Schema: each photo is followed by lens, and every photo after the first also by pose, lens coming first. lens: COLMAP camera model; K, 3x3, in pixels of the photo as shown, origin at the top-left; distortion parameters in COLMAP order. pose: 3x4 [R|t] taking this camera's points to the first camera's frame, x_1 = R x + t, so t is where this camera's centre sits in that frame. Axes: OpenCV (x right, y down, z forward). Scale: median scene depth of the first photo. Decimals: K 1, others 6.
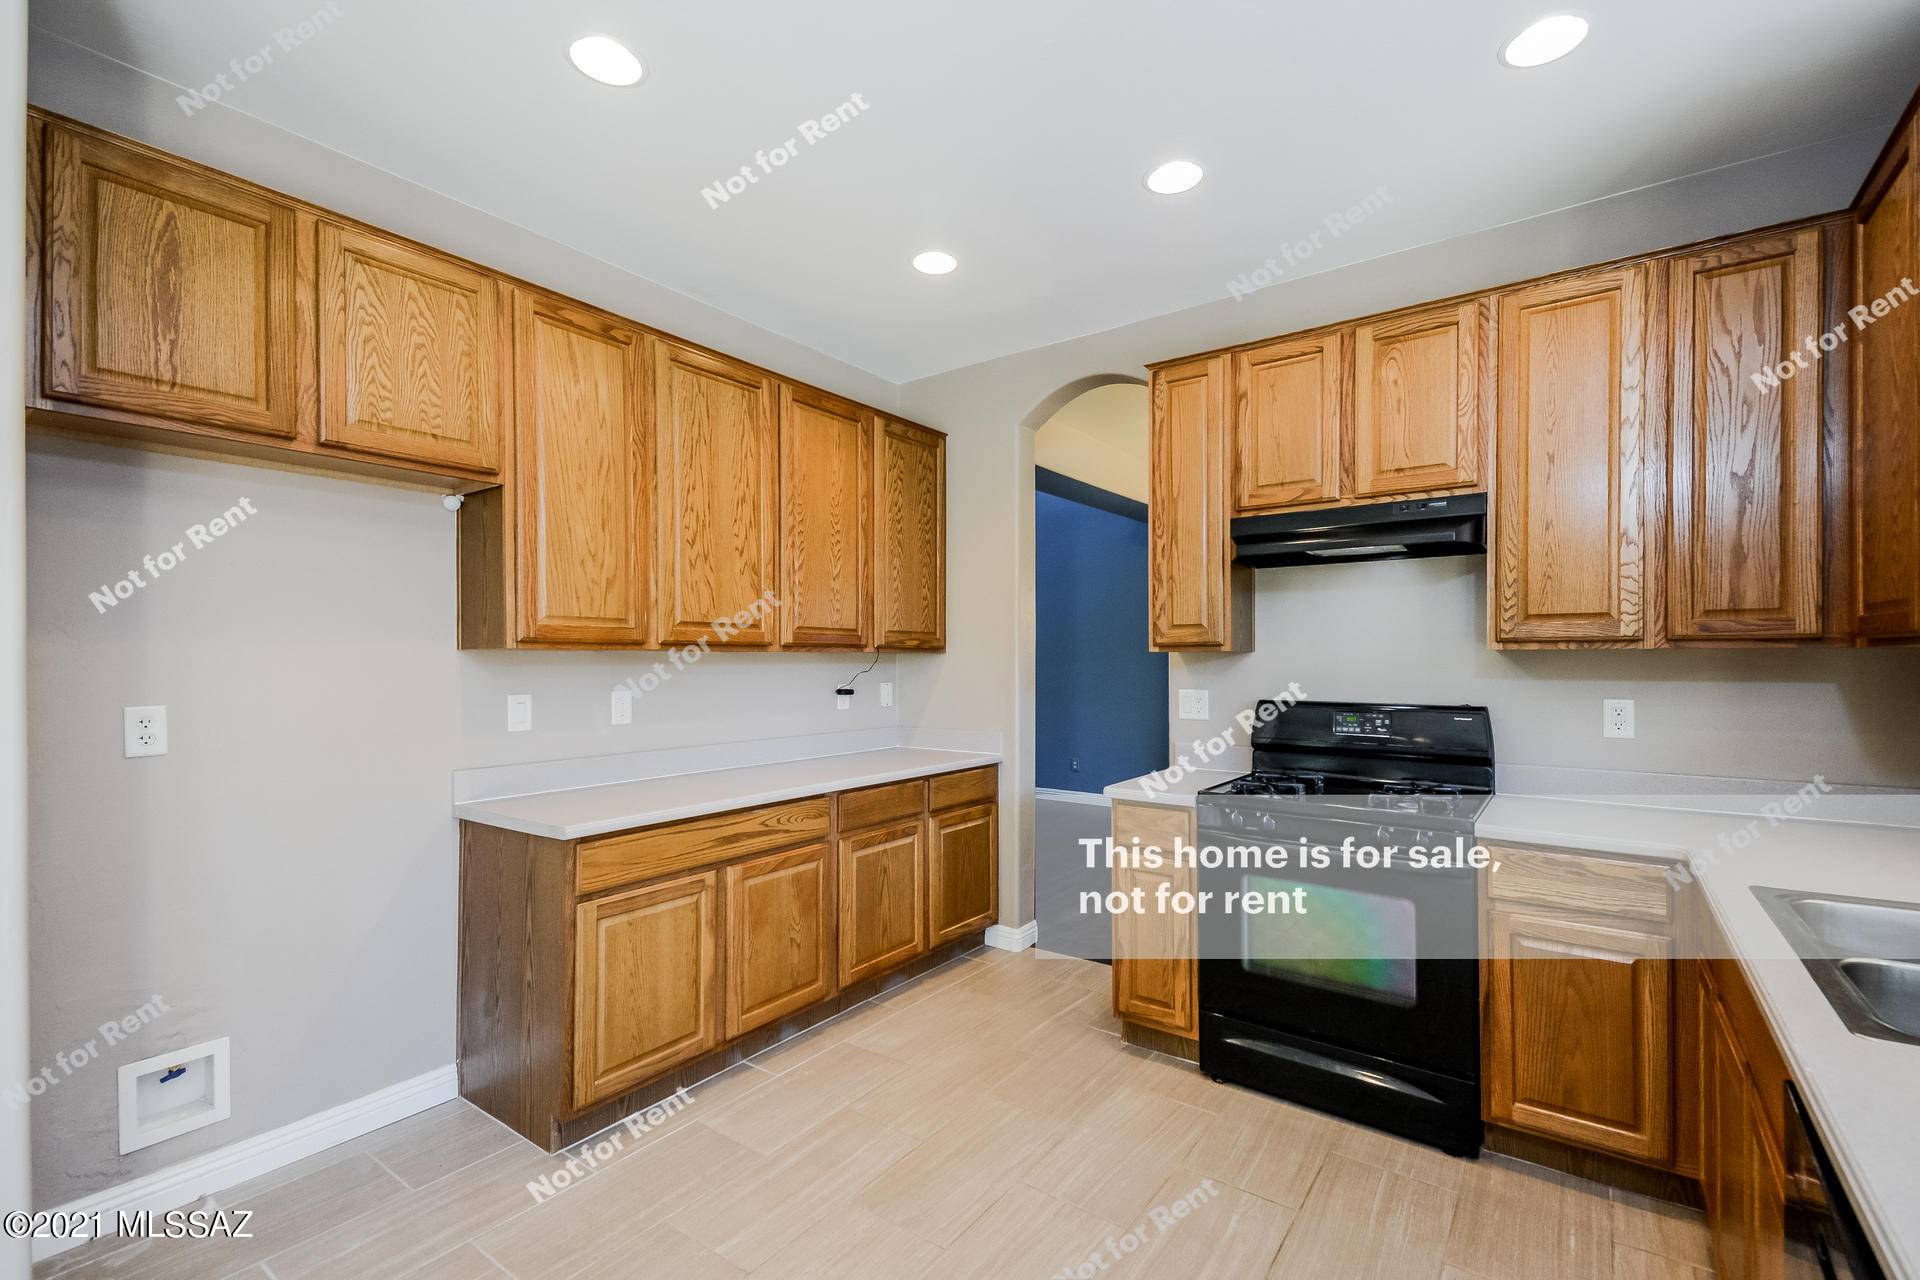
lens RADIAL K [[839.9, 0, 967.0], [0, 839.9, 655.7], [0, 0, 1]] dist [0.001901, 0.000197]
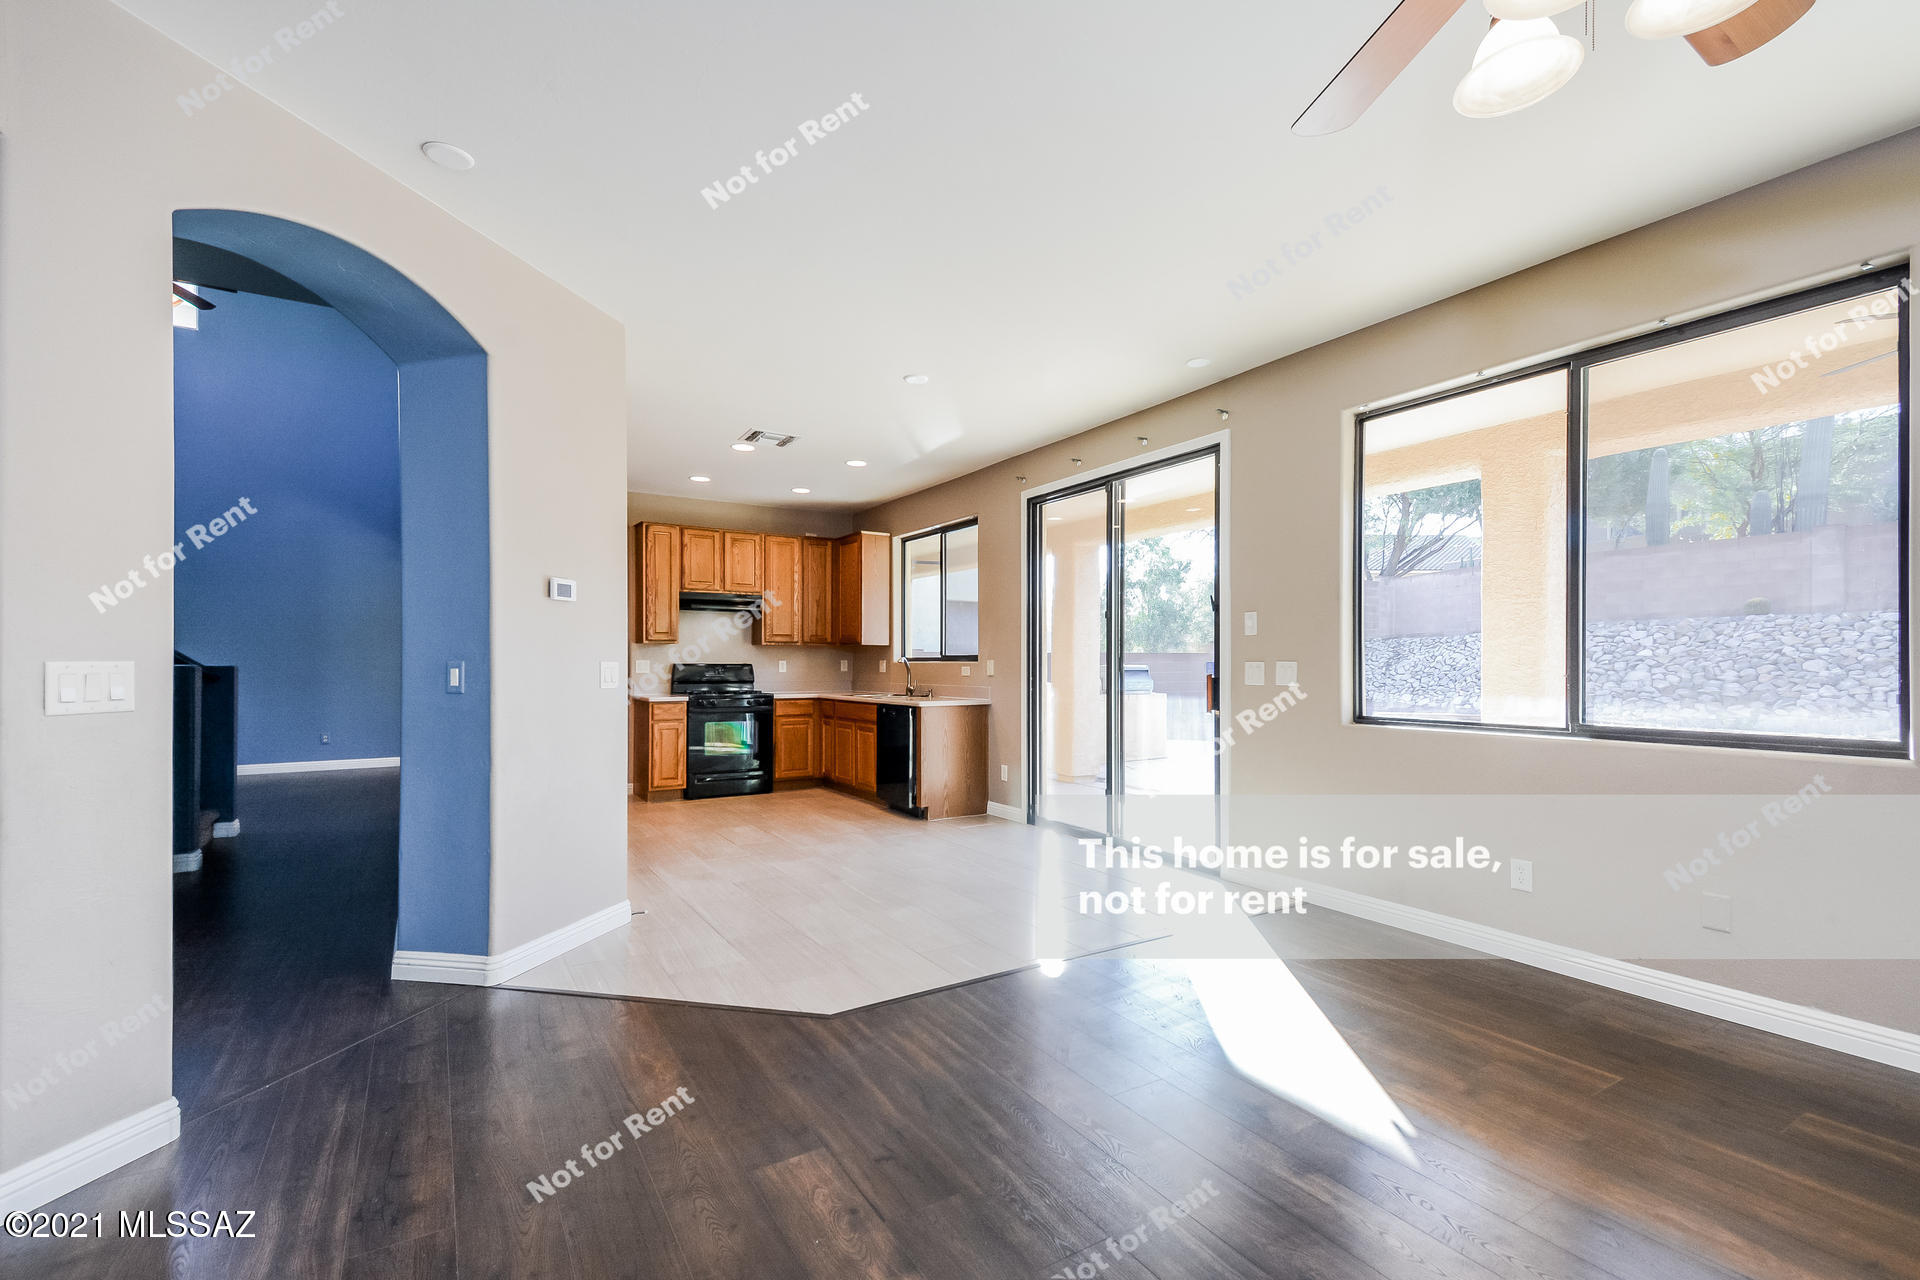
lens RADIAL K [[848.5, 0, 957.1], [0, 848.5, 657.0], [0, 0, 1]] dist [0.002693, -0.000453]
pose [[0.373988, 0.006449, 0.927411, -1.961894], [-0.003764, 0.999978, -0.005436, 0.051450], [-0.927426, -0.001458, 0.374004, -0.837200]]
